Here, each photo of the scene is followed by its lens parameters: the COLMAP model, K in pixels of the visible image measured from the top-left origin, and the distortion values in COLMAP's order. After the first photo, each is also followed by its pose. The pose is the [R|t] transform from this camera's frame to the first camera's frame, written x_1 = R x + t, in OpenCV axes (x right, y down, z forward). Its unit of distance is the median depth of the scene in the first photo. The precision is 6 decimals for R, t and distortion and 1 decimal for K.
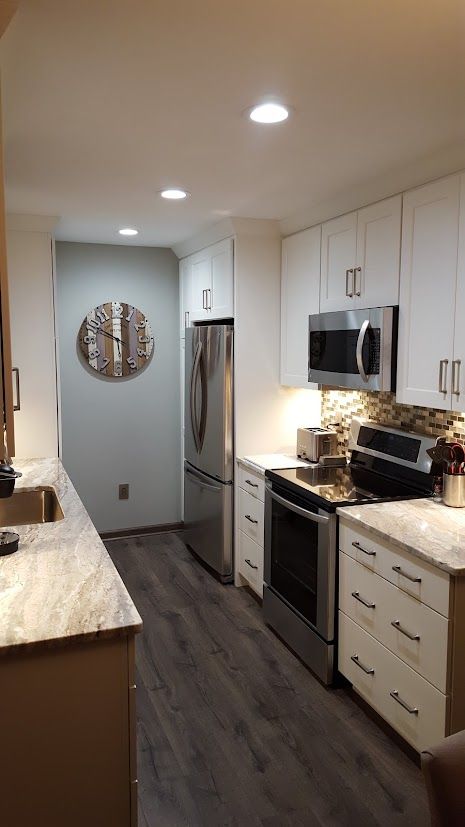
lens RADIAL K [[612.1, 0, 226.8], [0, 612.1, 406.8], [0, 0, 1]] dist [0.185822, -0.339664]
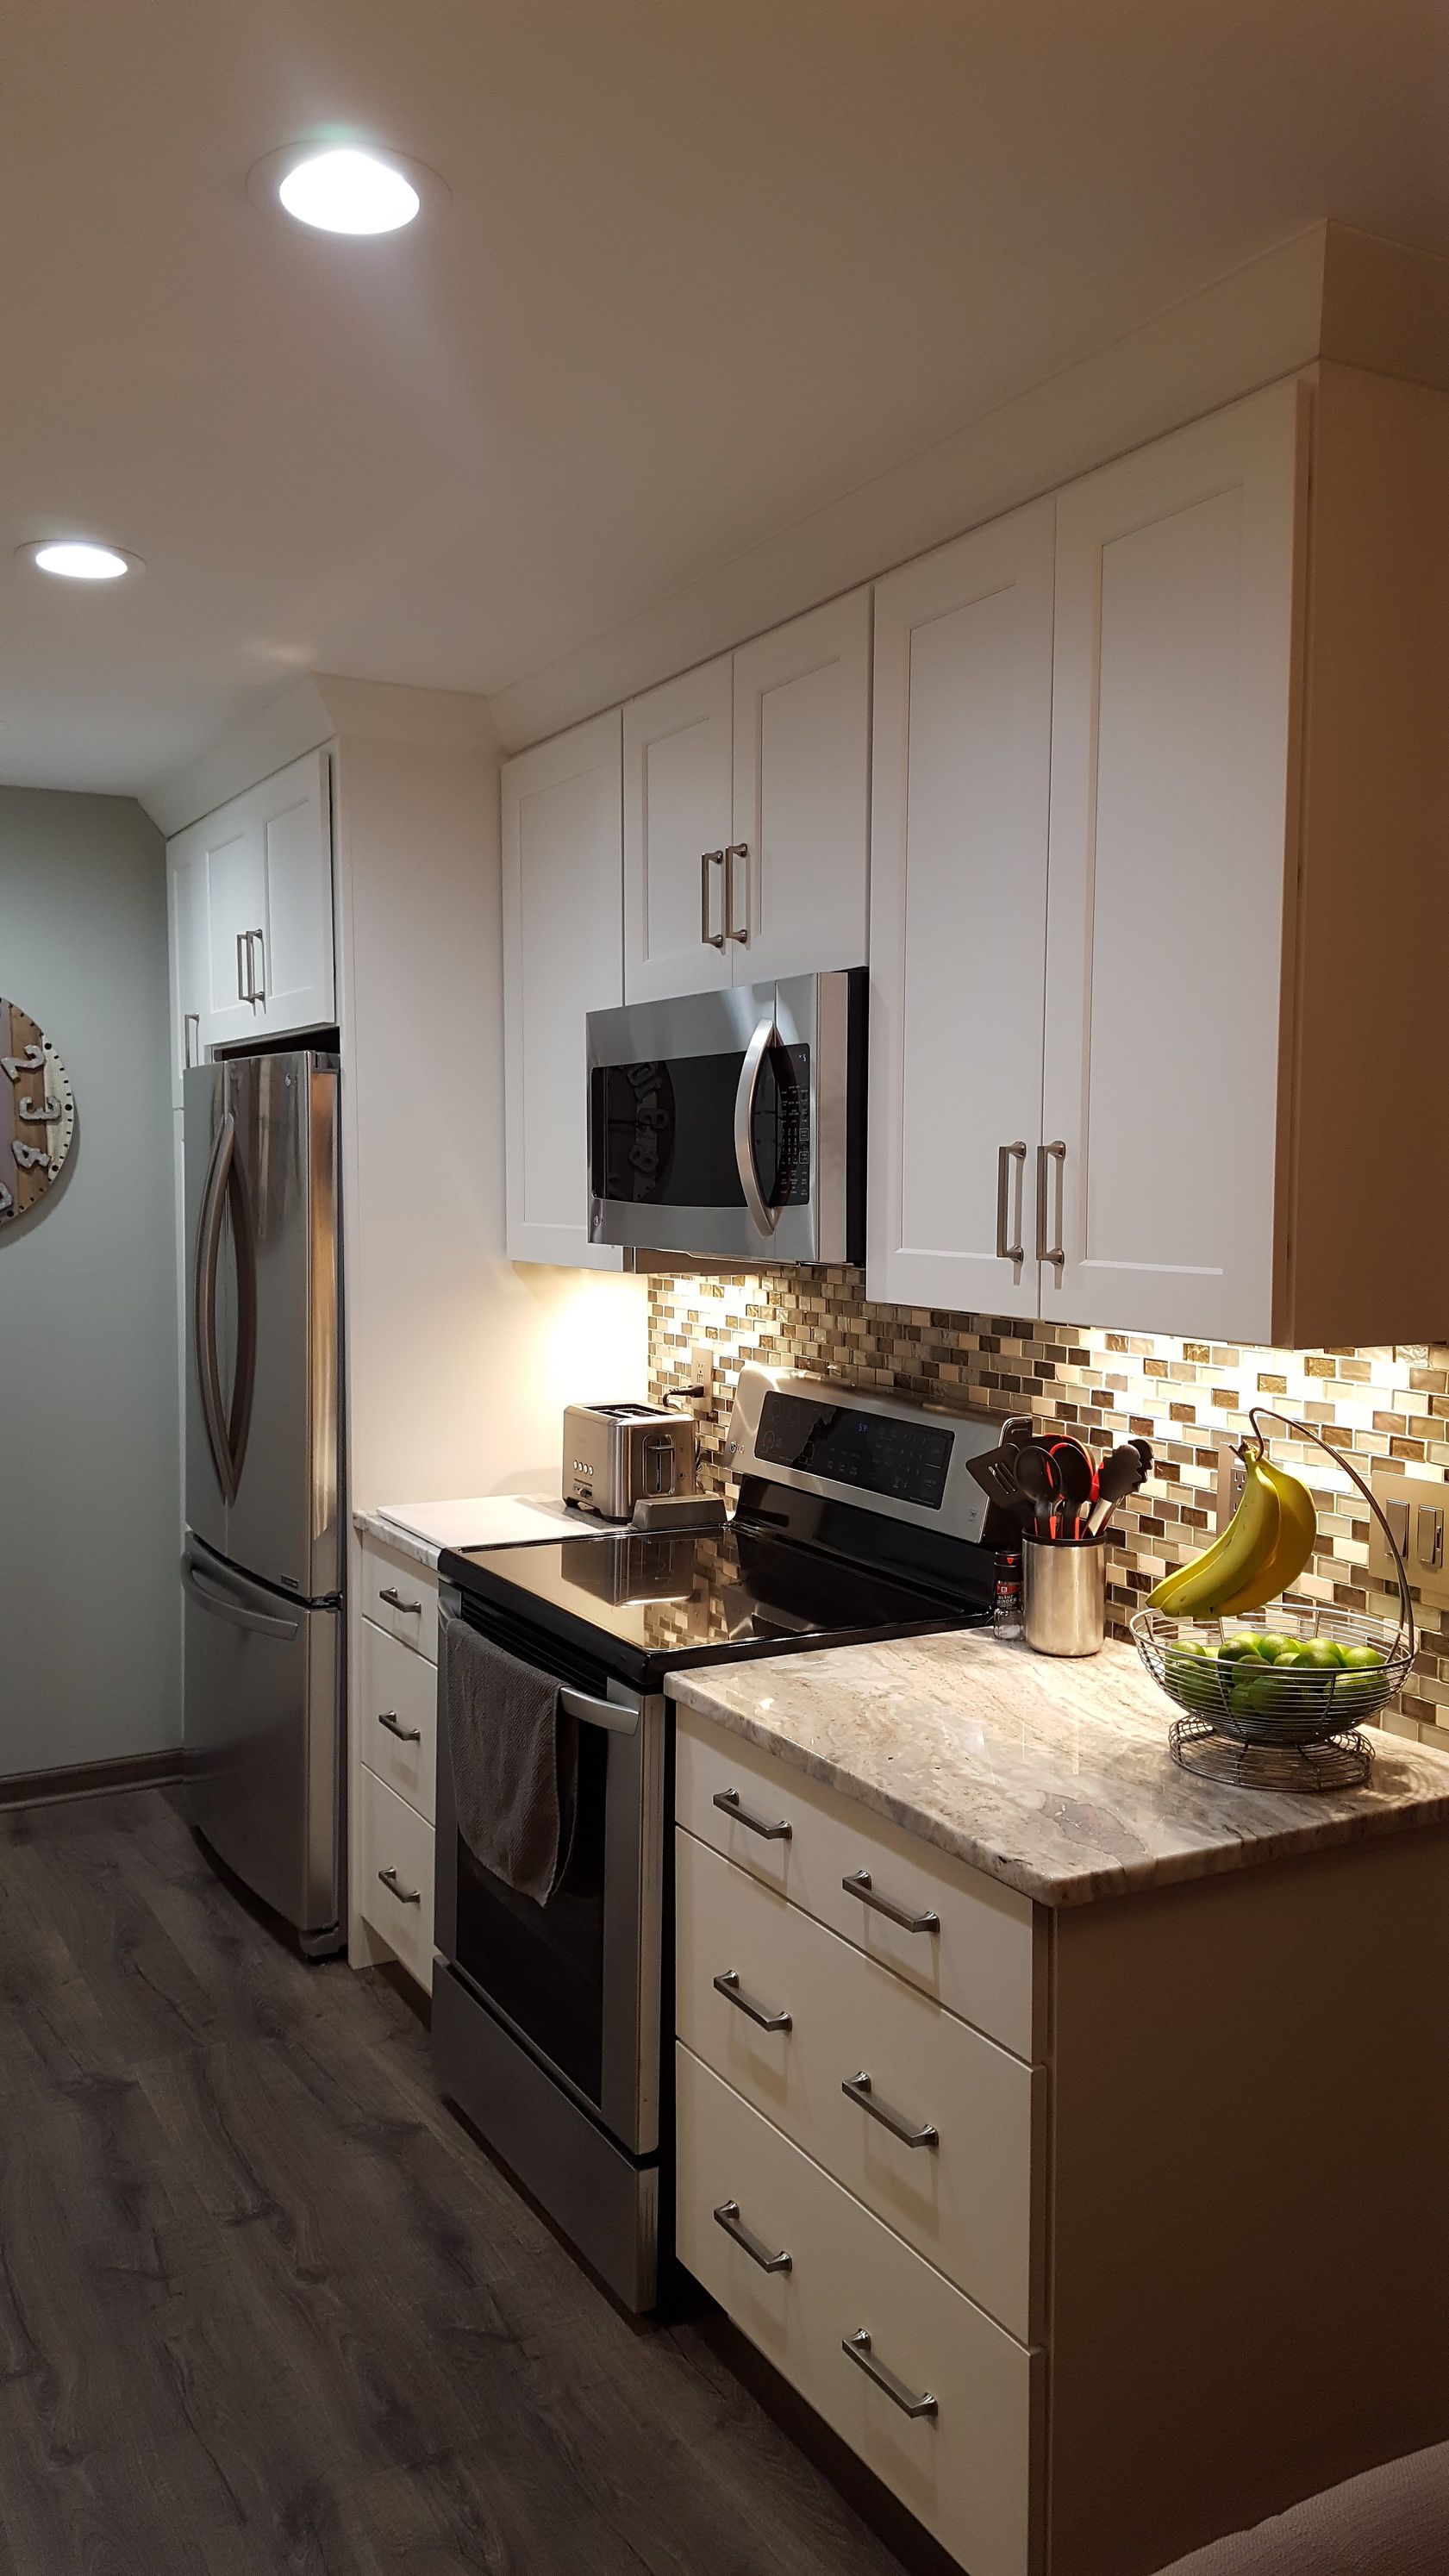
lens RADIAL K [[1895.0, 0, 692.5], [0, 1895.0, 1310.3], [0, 0, 1]] dist [0.162079, -0.257517]
pose [[0.990225, -0.007219, 0.139289, 0.061097], [0.011584, 0.999466, -0.030548, 0.021427], [-0.138994, 0.031863, 0.989780, 0.115338]]
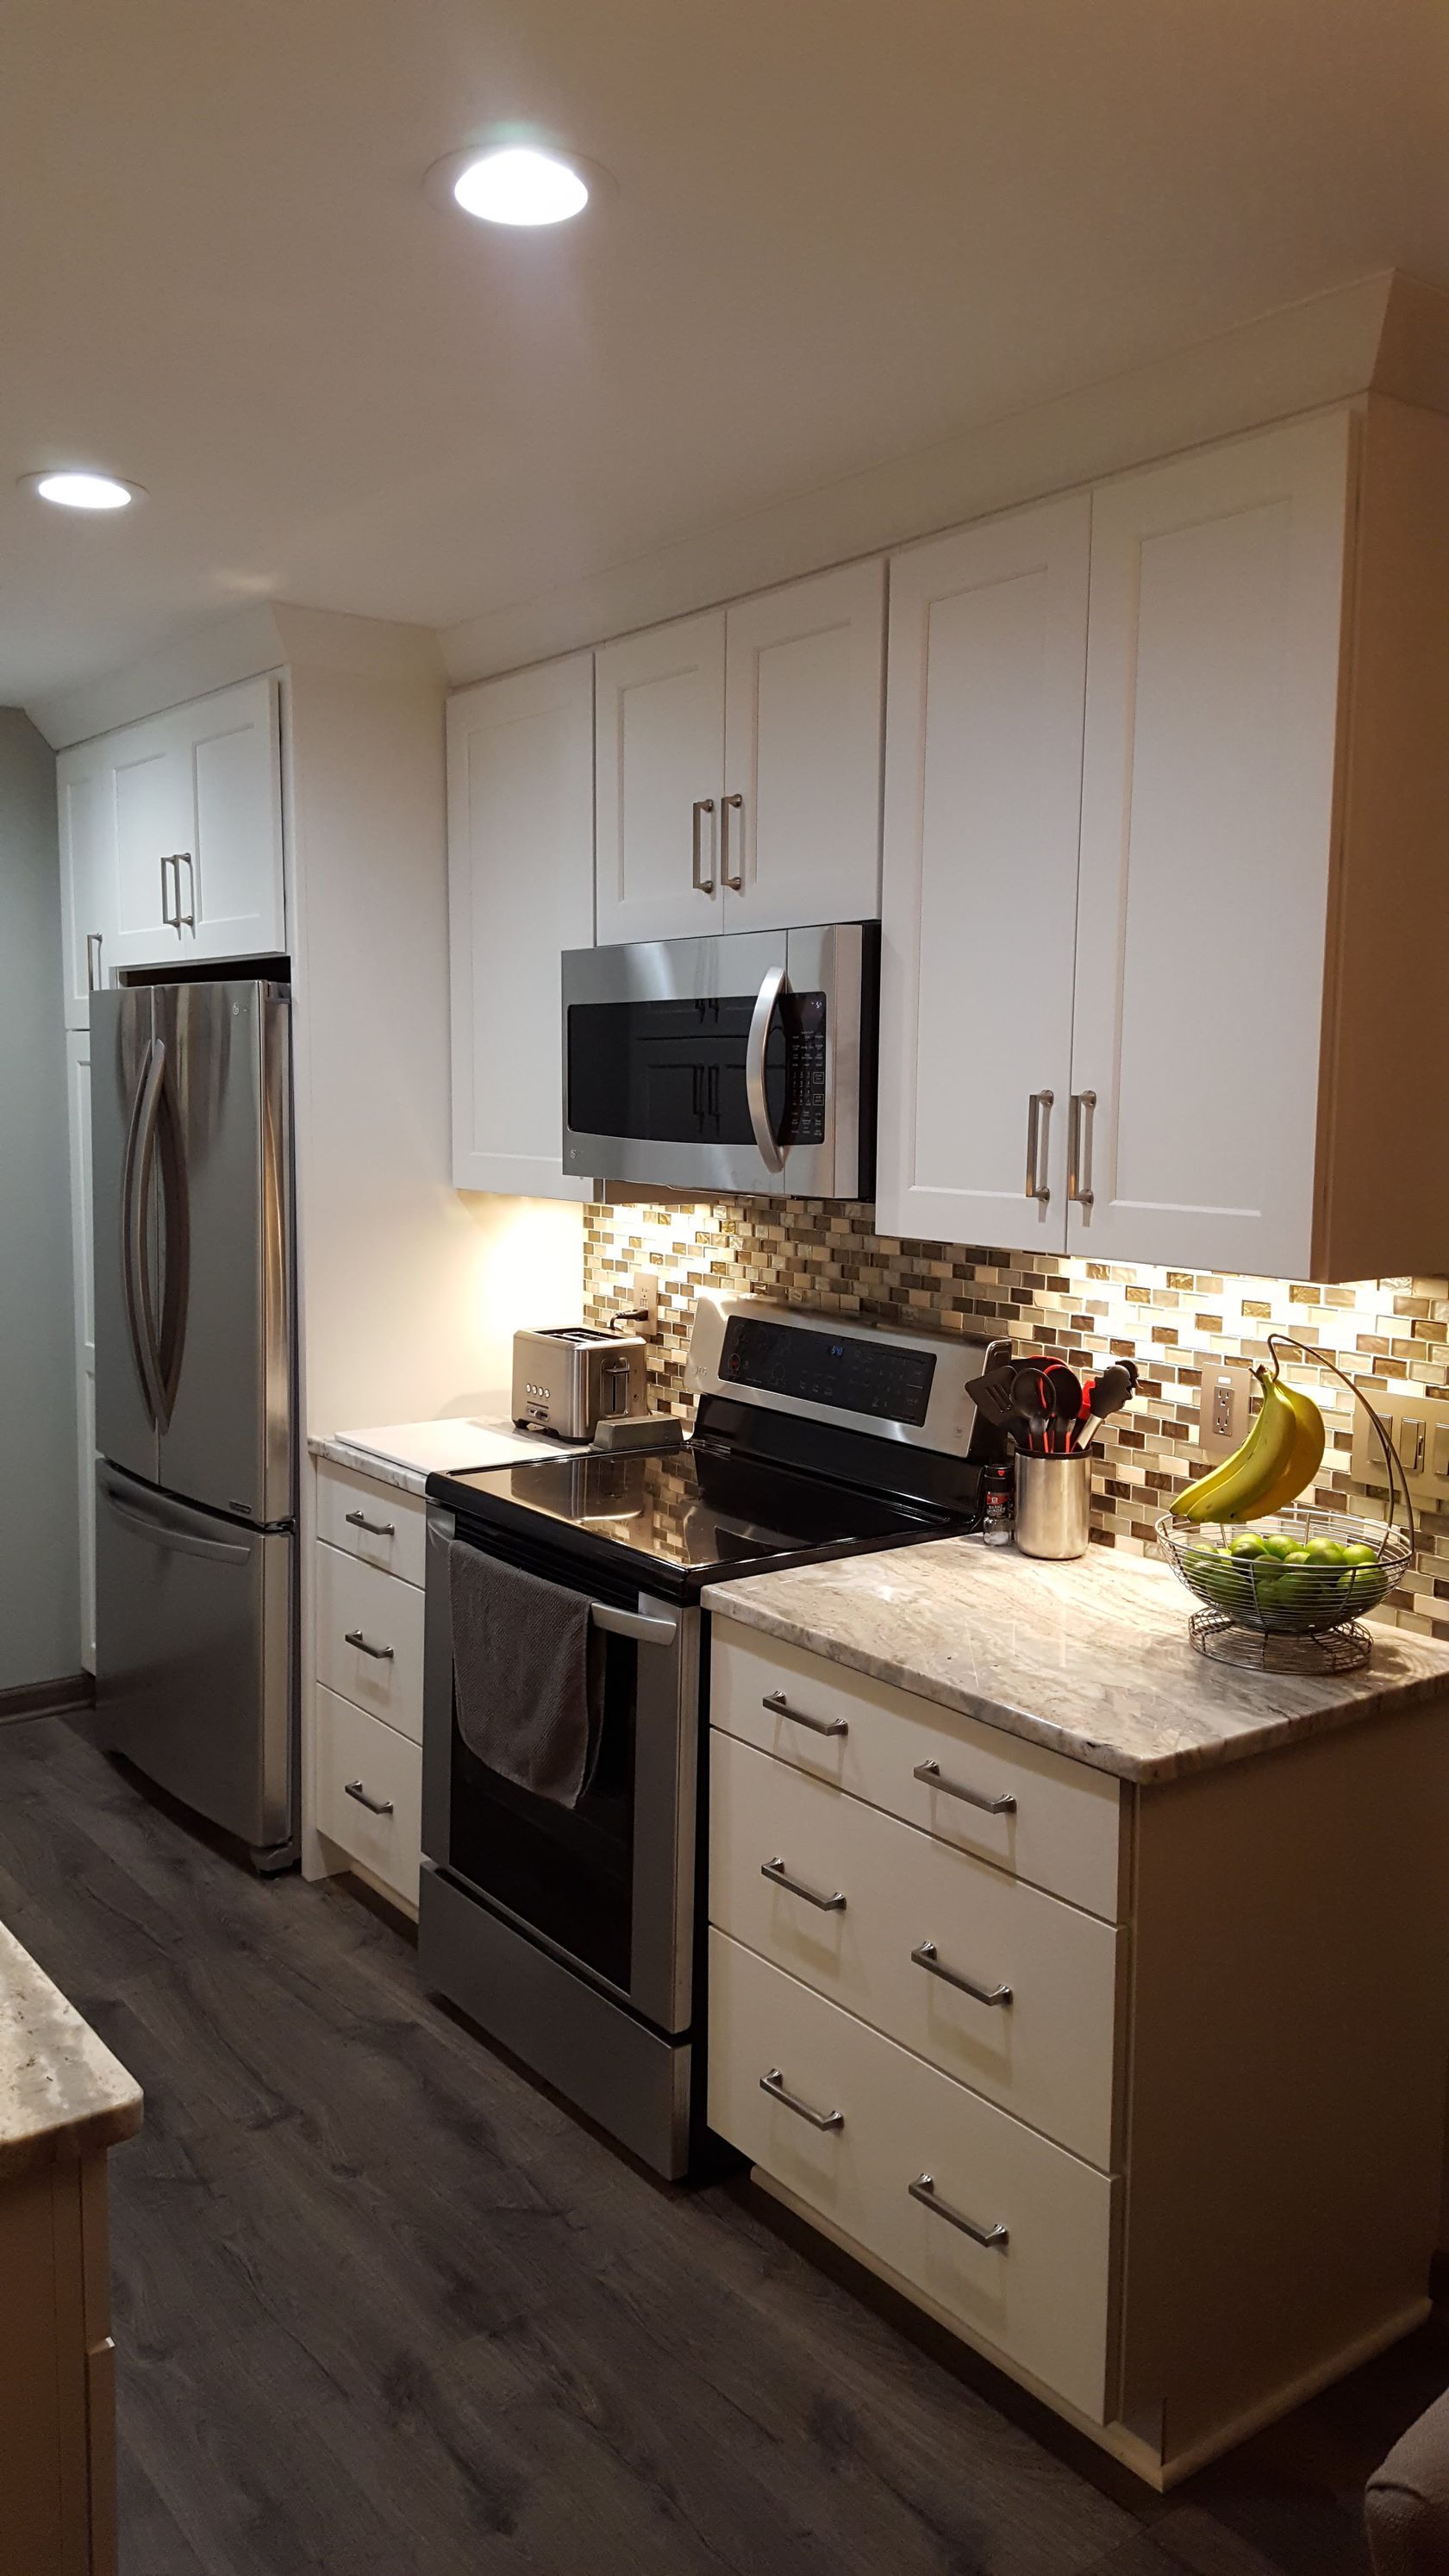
lens RADIAL K [[1902.4, 0, 690.0], [0, 1902.4, 1284.4], [0, 0, 1]] dist [0.189140, -0.334791]
pose [[0.962101, -0.021268, 0.271862, -0.068559], [0.020001, 0.999772, 0.007428, 0.008274], [-0.271958, -0.001709, 0.962308, 0.093744]]
